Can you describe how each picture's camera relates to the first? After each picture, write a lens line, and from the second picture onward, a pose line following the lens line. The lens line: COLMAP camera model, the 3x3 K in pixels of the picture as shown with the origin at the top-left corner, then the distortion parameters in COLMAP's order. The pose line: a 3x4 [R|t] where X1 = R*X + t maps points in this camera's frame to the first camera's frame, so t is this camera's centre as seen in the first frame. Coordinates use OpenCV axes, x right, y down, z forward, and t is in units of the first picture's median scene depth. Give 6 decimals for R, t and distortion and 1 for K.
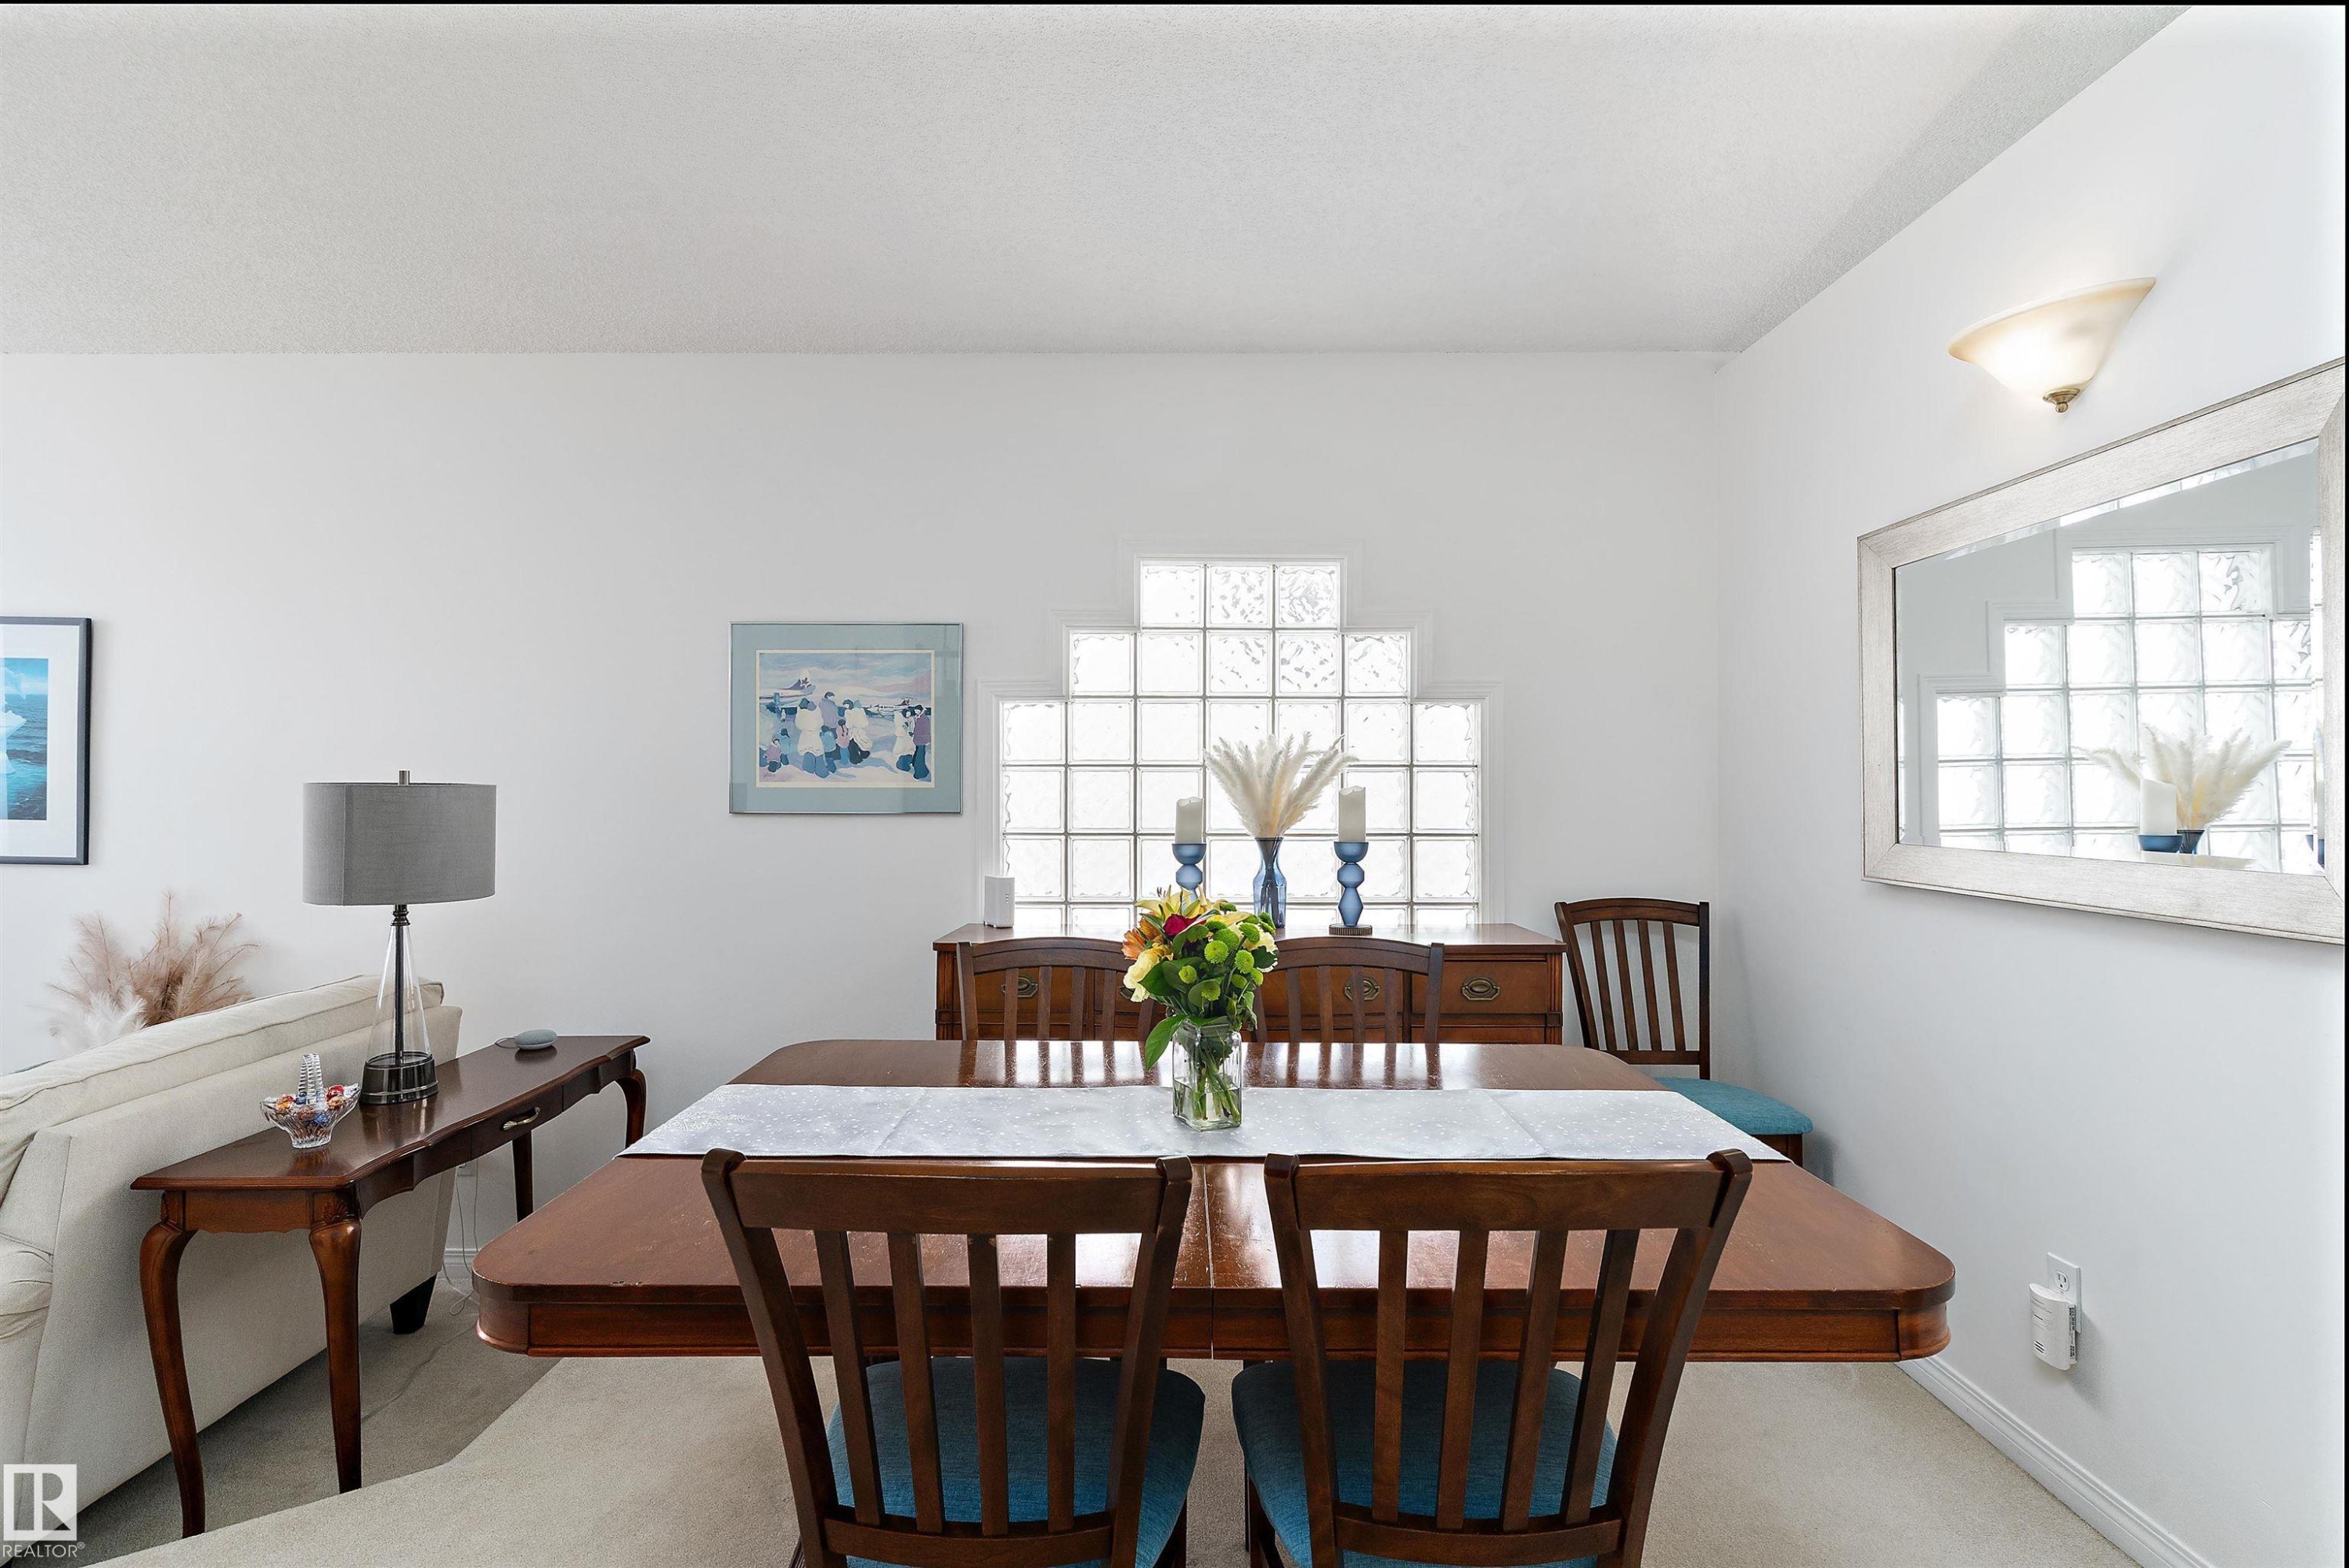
lens RADIAL K [[1143.4, 0, 1188.8], [0, 1143.4, 769.5], [0, 0, 1]] dist [0.000669, 0.000665]
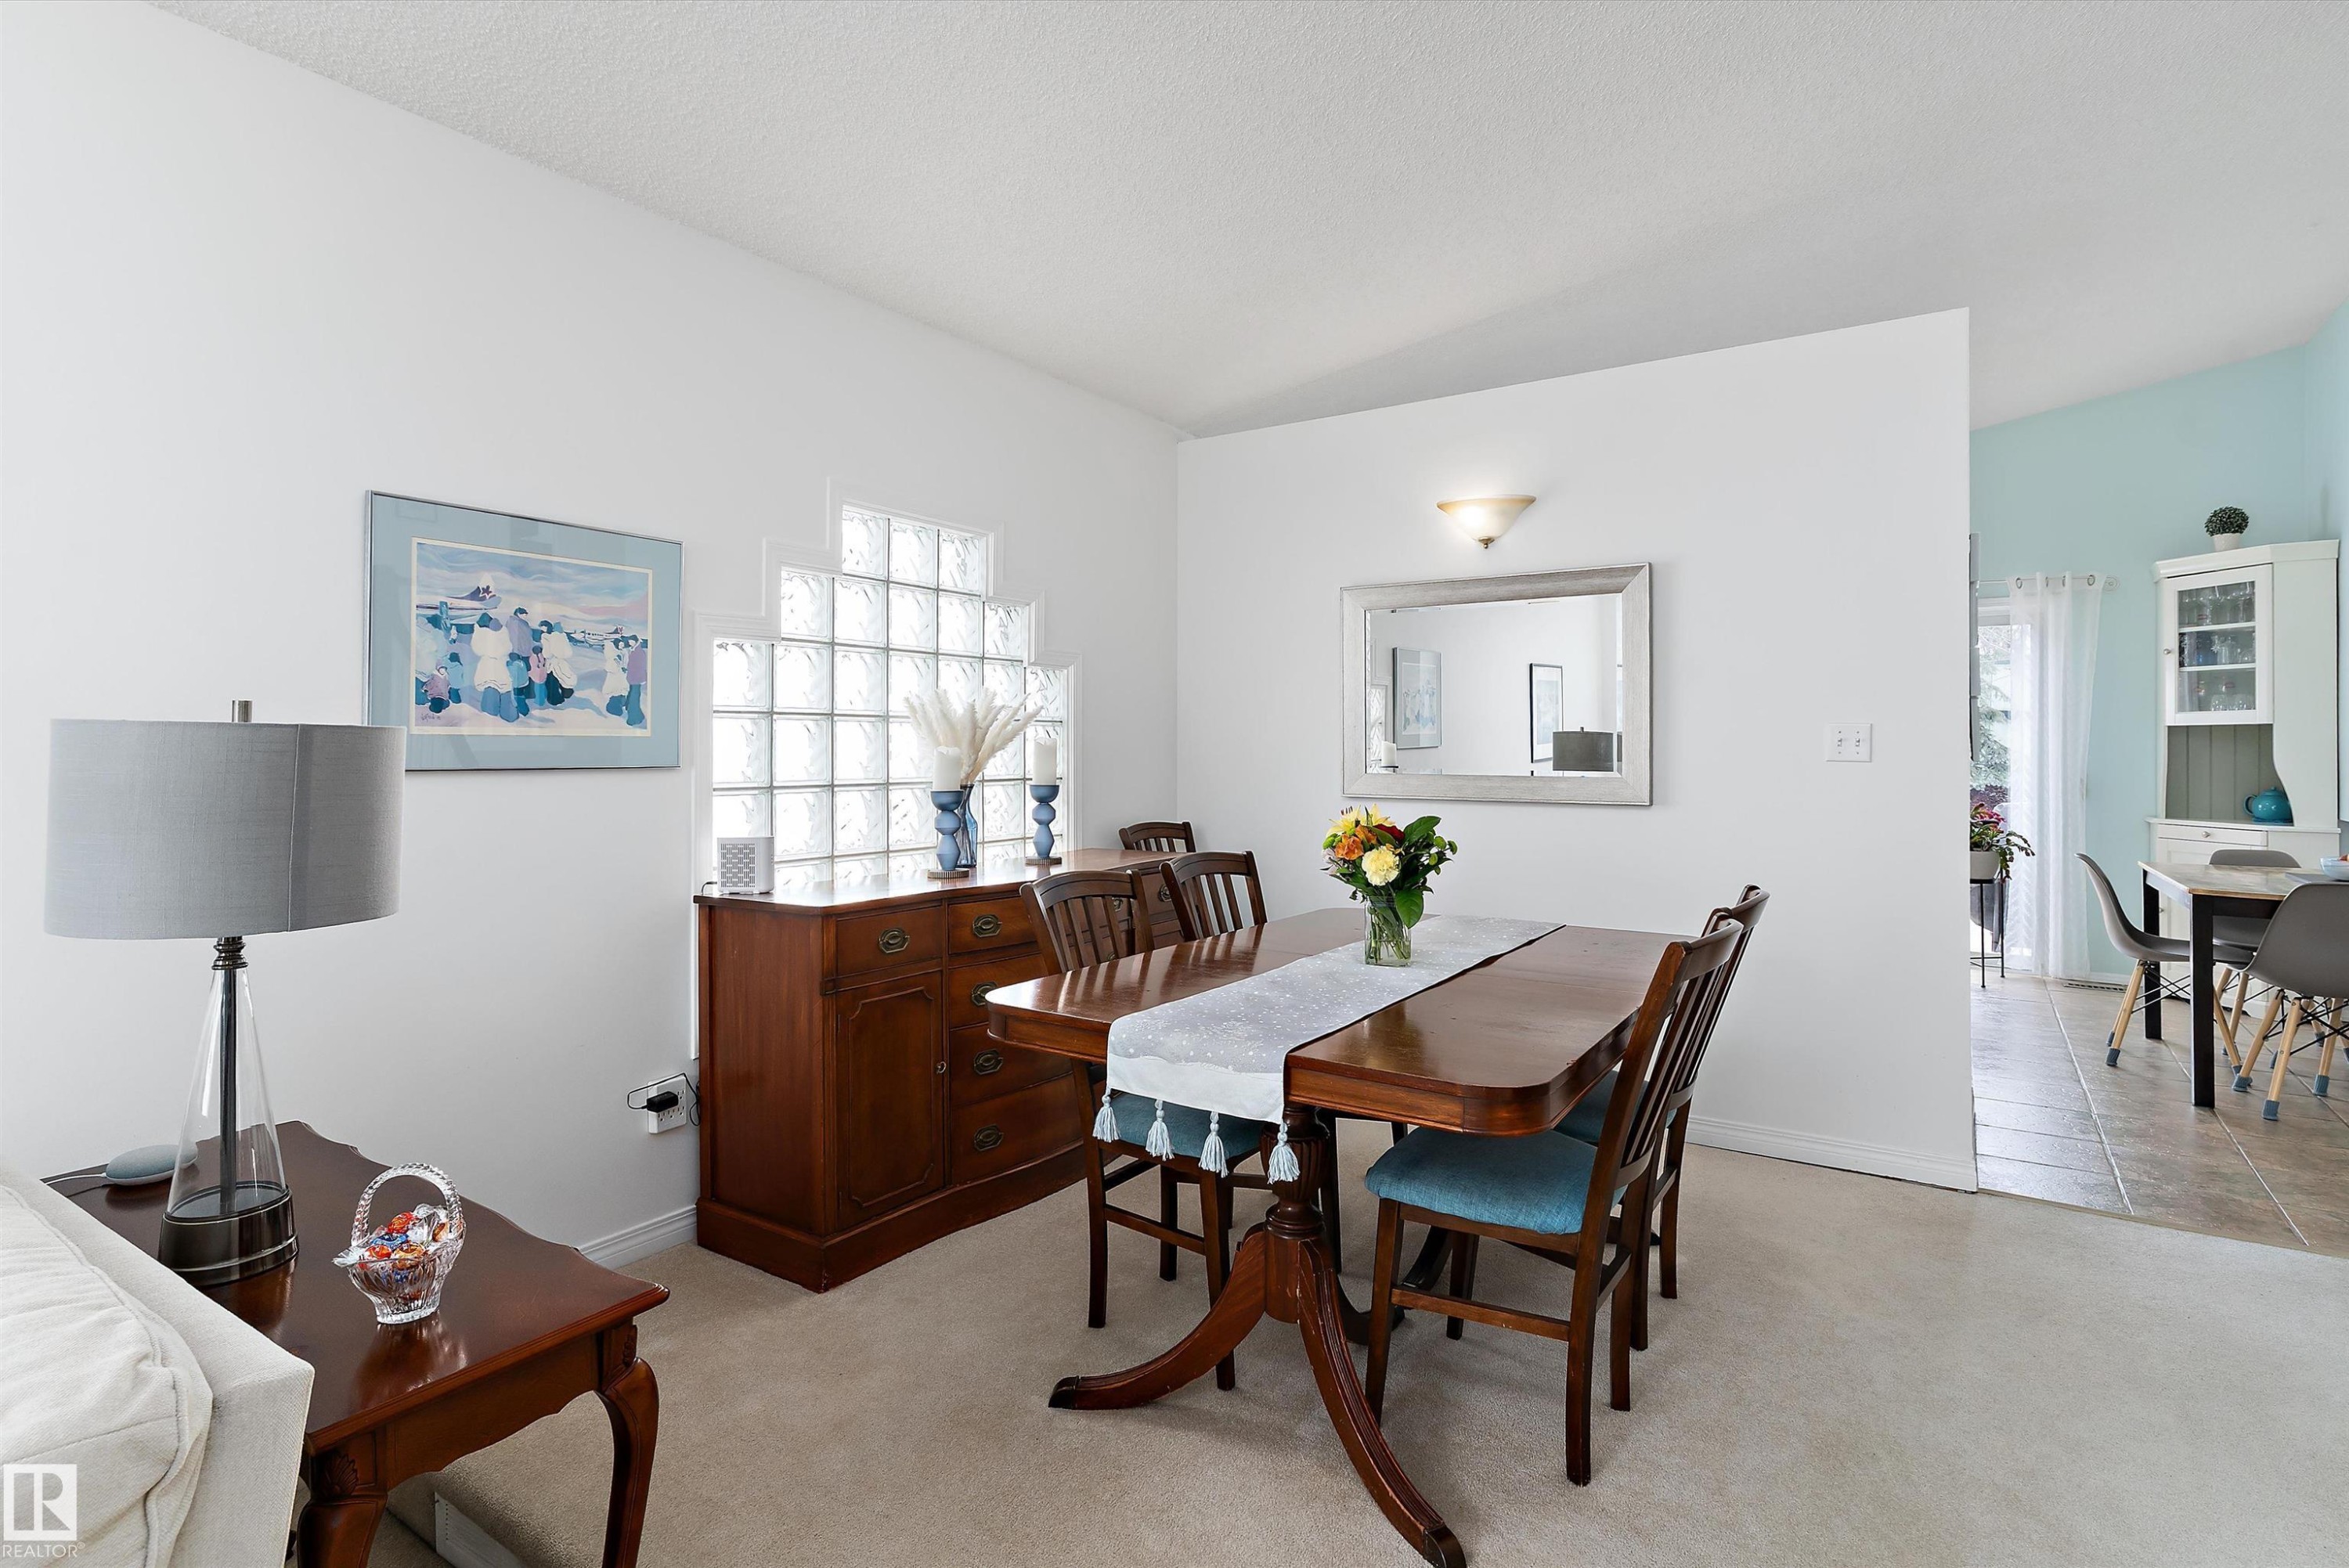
lens RADIAL K [[1143.4, 0, 1190.7], [0, 1143.4, 725.0], [0, 0, 1]] dist [0.000669, 0.000665]
pose [[0.549147, 0.016780, 0.835557, -0.701086], [-0.019720, 0.999780, -0.007118, 0.005930], [-0.835493, -0.012569, 0.549357, 0.215382]]
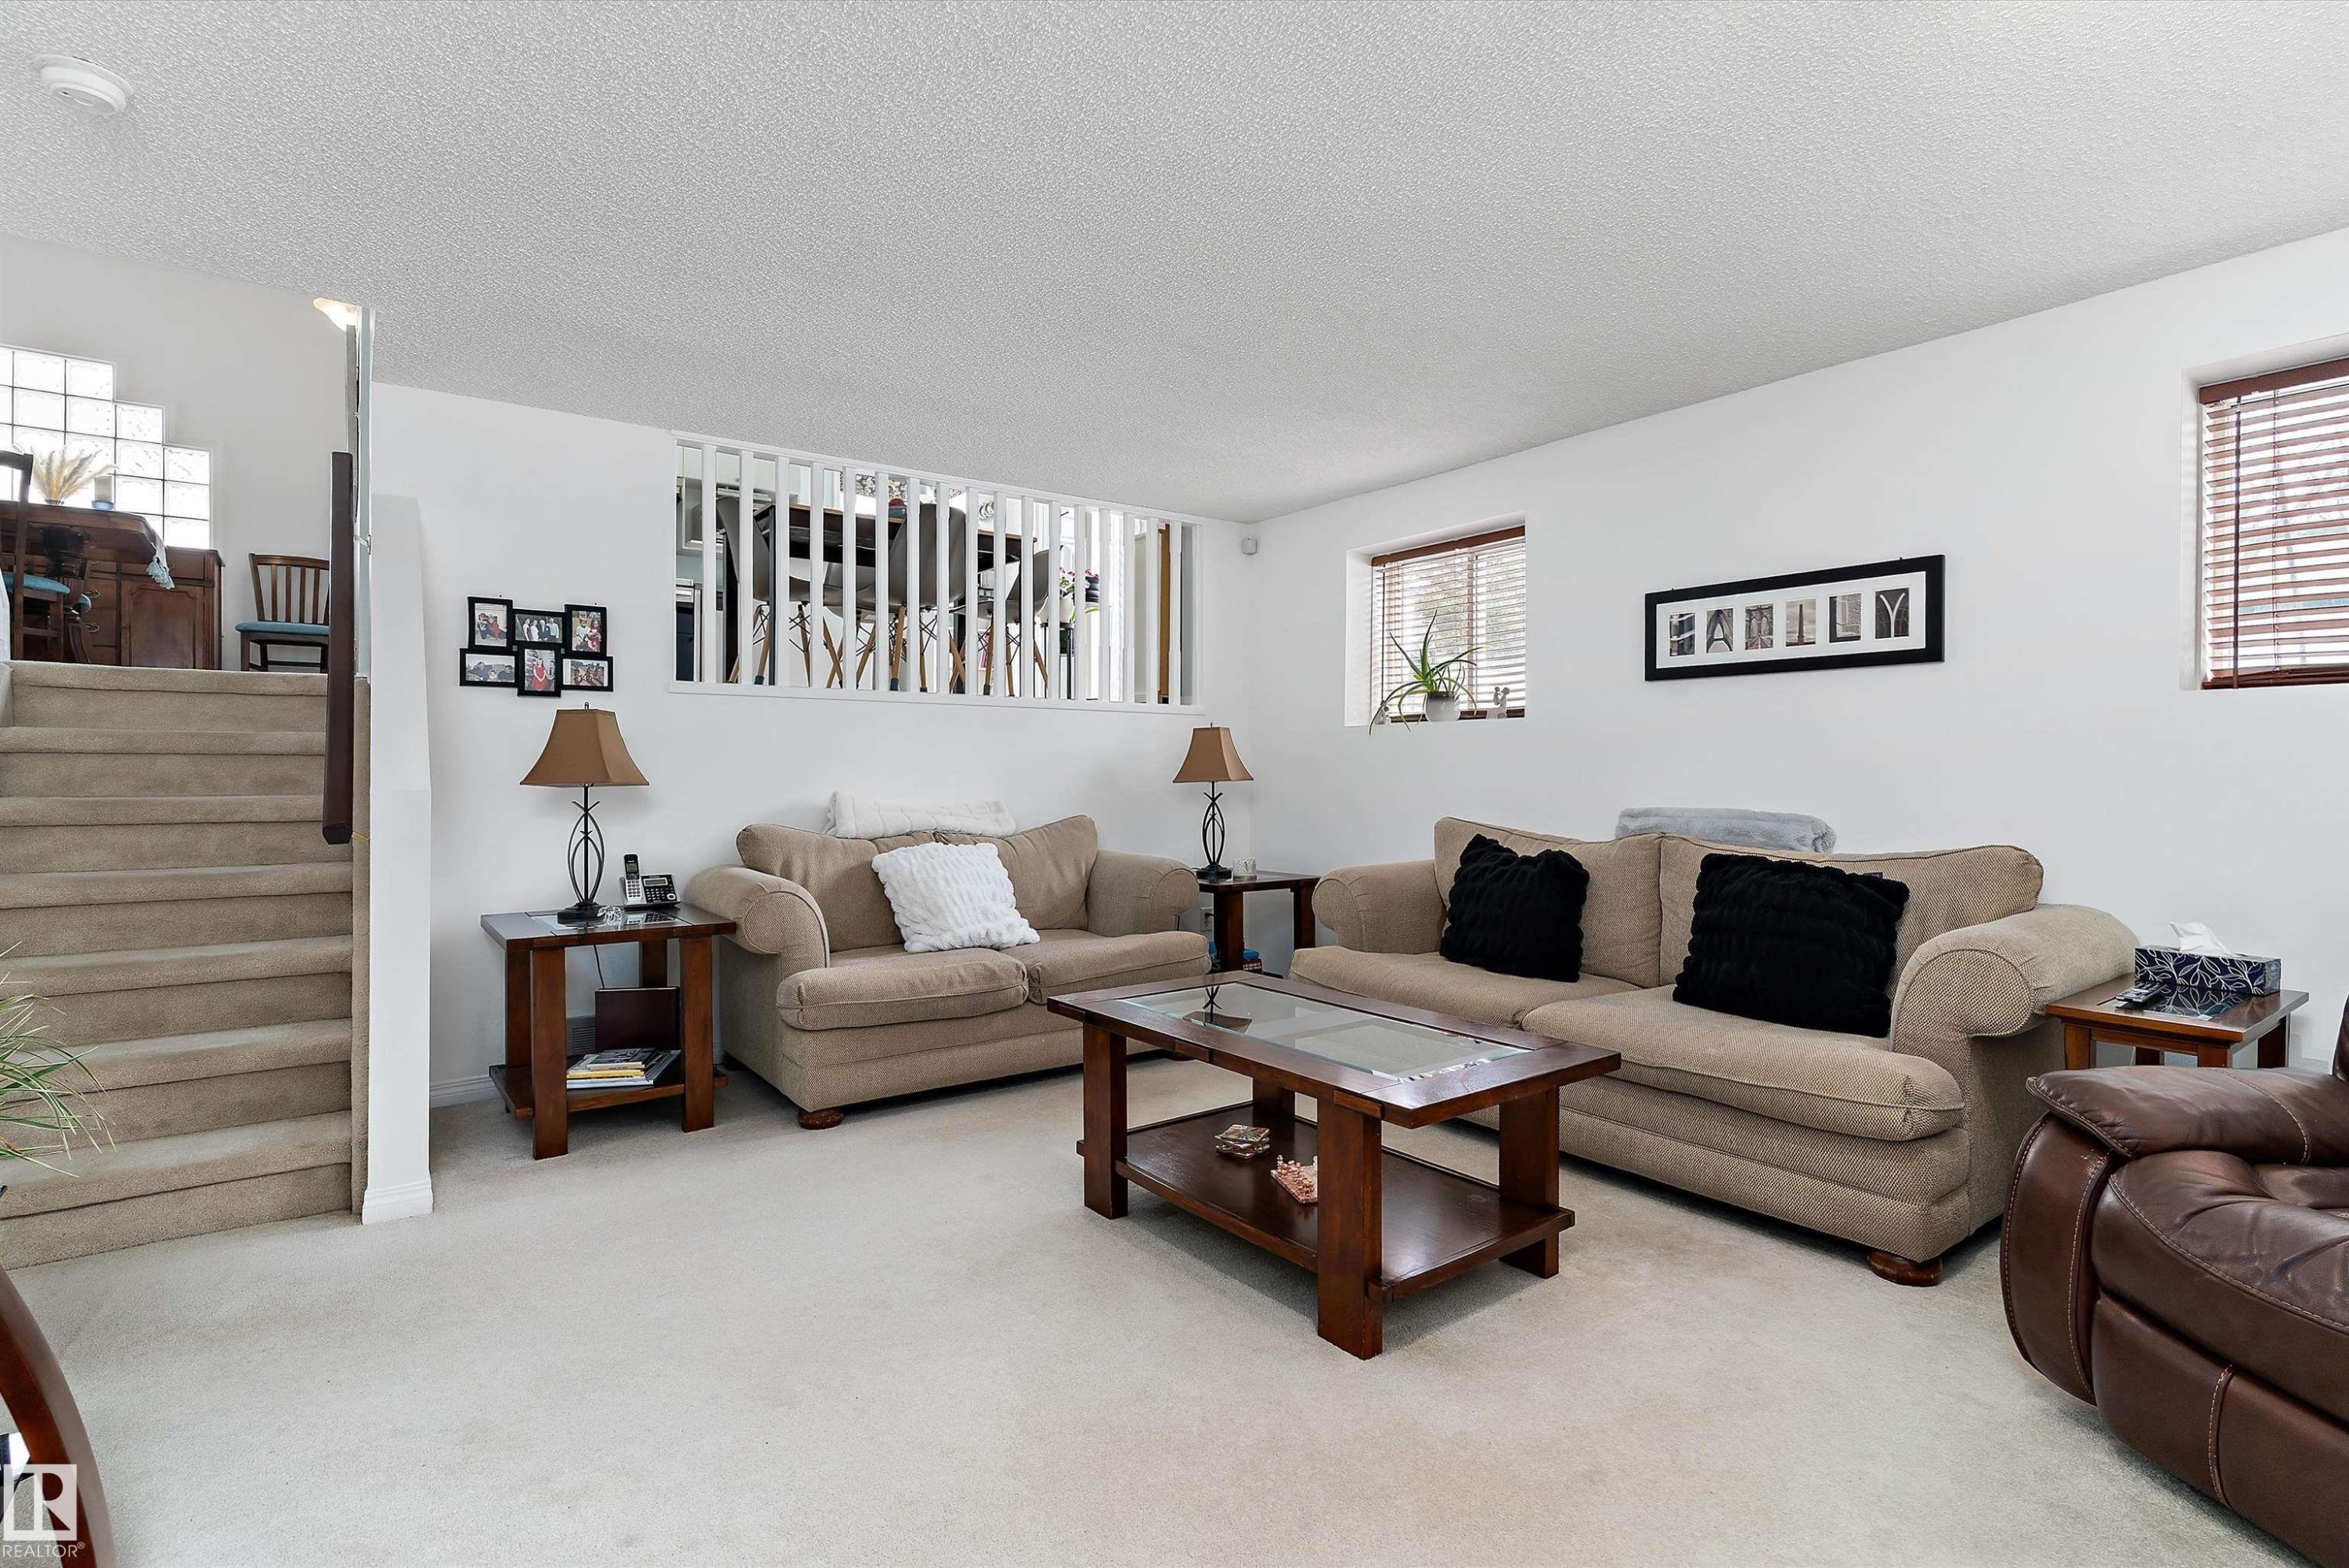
lens RADIAL K [[1143.4, 0, 1151.5], [0, 1143.4, 774.7], [0, 0, 1]] dist [0.000669, 0.000665]
pose [[0.815563, -0.002587, 0.578663, 0.437431], [-0.007334, 0.999863, 0.014805, 0.452974], [-0.578622, -0.016319, 0.815432, -1.529297]]
